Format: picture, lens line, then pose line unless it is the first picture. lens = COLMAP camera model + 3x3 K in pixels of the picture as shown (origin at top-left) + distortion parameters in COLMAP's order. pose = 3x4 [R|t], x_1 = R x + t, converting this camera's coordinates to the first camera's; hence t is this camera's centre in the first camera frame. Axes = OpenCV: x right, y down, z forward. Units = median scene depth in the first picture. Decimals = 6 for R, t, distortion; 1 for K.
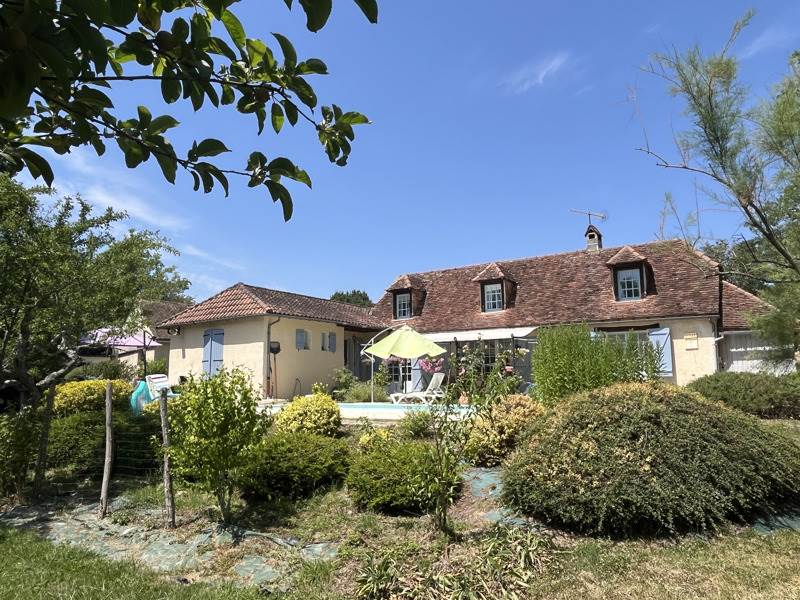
lens RADIAL K [[566.1, 0, 400.0], [0, 566.1, 300.0], [0, 0, 1]] dist [0.003375, 0.000676]
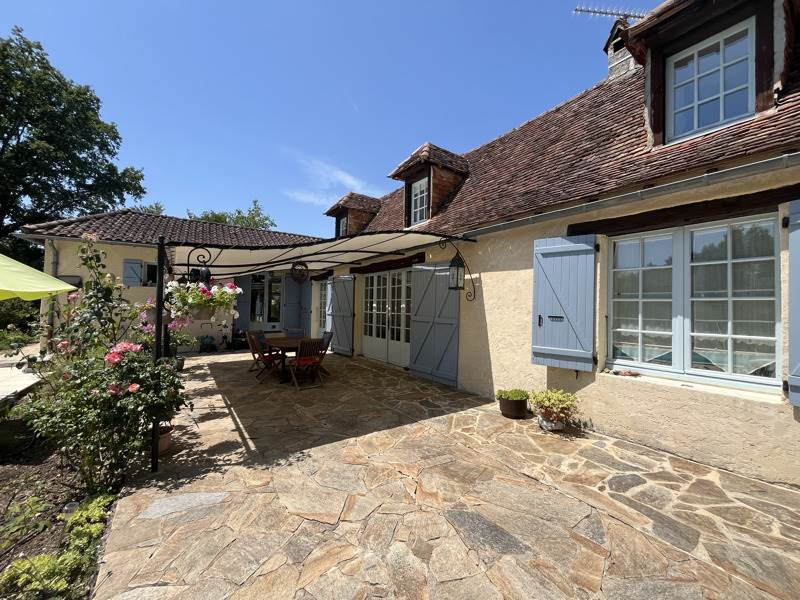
lens RADIAL K [[326.6, 0, 400.0], [0, 326.6, 300.0], [0, 0, 1]] dist [-0.000568, 0.000023]
pose [[0.920315, 0.019569, -0.390689, 0.353704], [0.027882, 0.992926, 0.115414, 0.073398], [0.390183, -0.117110, 0.913259, 0.831402]]
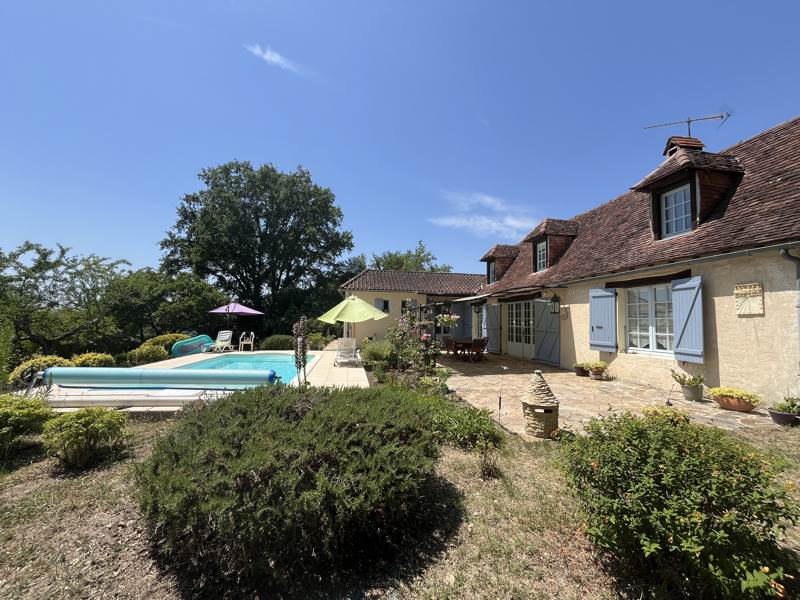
lens RADIAL K [[326.6, 0, 400.0], [0, 326.6, 300.0], [0, 0, 1]] dist [-0.000568, 0.000023]
pose [[0.661921, -0.029866, -0.748979, 0.519594], [0.086096, 0.995622, 0.036388, 0.035245], [0.744613, -0.088570, 0.661594, 0.568477]]
